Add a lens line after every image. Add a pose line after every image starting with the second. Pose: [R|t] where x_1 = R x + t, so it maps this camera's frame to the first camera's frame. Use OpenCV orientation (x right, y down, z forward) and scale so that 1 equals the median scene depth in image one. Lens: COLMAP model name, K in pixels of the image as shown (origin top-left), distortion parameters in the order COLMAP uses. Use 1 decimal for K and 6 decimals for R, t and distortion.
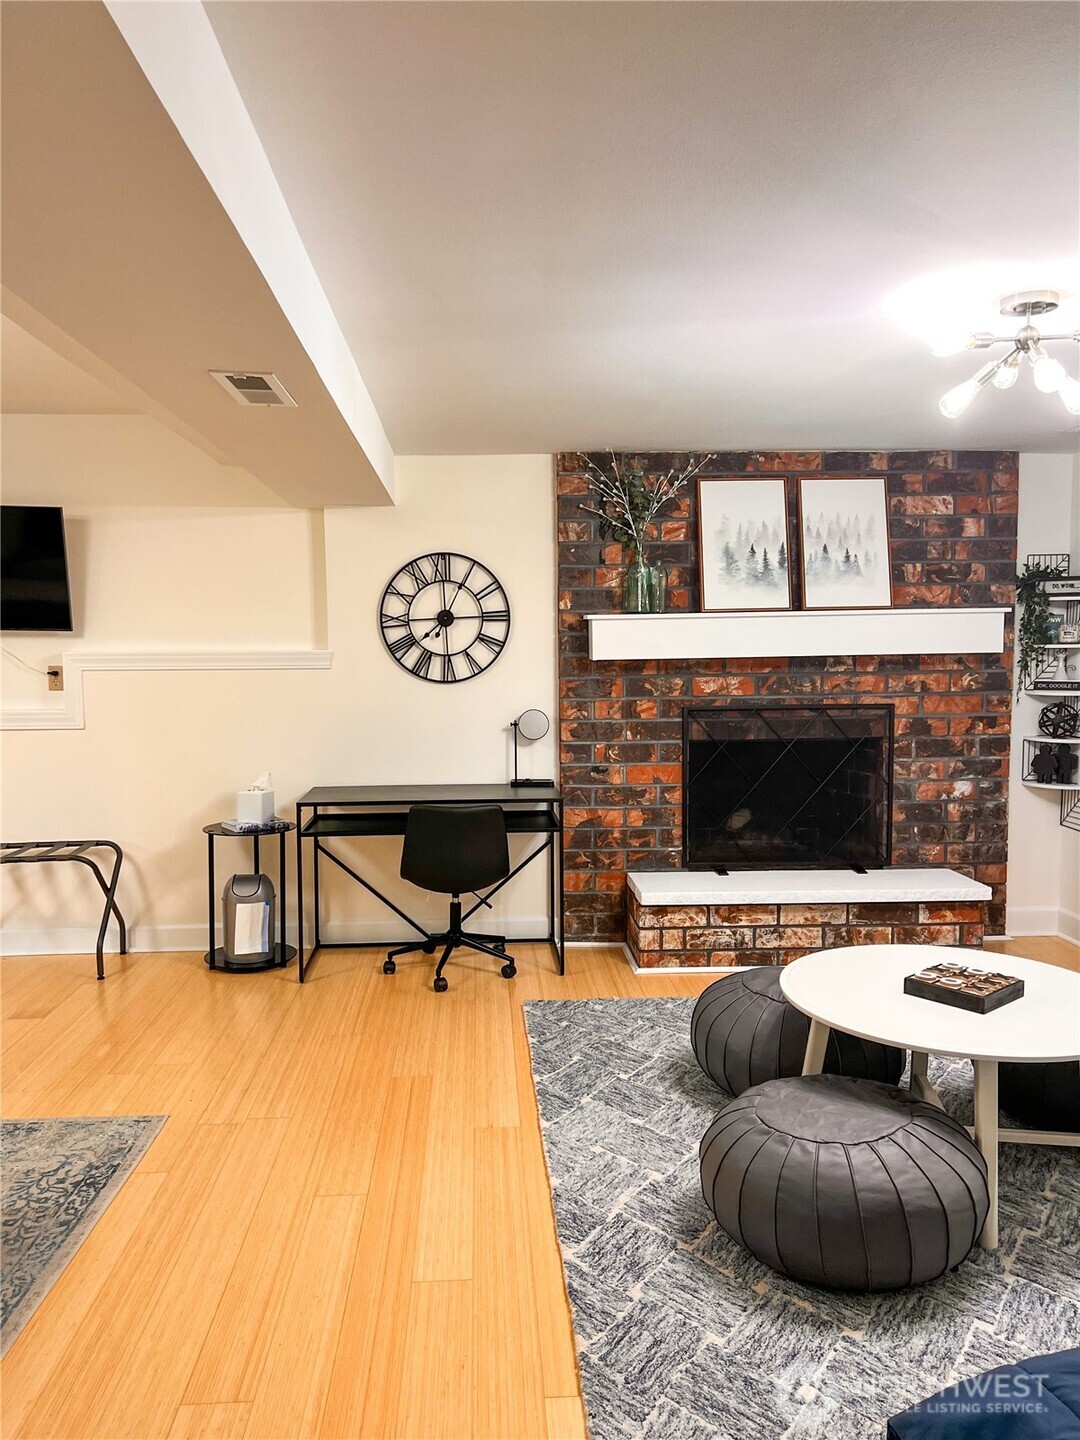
lens RADIAL K [[1080.5, 0, 540.5], [0, 1080.5, 726.6], [0, 0, 1]] dist [0.043844, -0.052043]
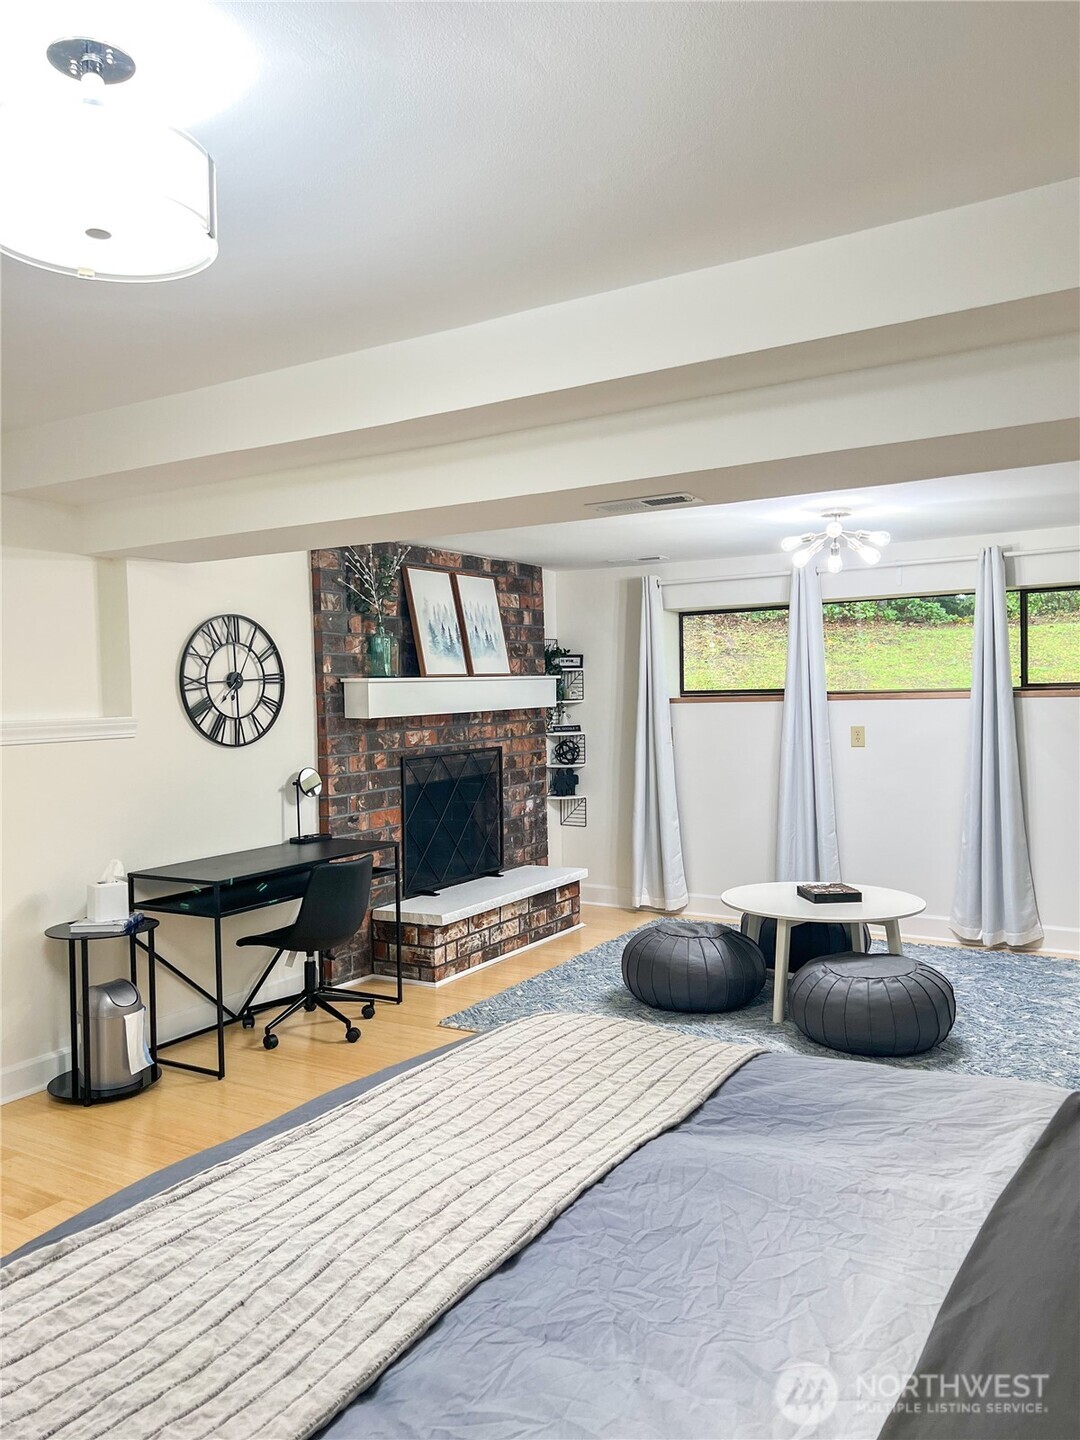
lens RADIAL K [[1080.5, 0, 549.9], [0, 1080.5, 711.0], [0, 0, 1]] dist [0.043844, -0.052043]
pose [[0.537054, -0.019820, 0.843315, -0.765460], [0.069555, 0.997360, -0.020855, -0.032524], [-0.840675, 0.069857, 0.537015, 0.234537]]
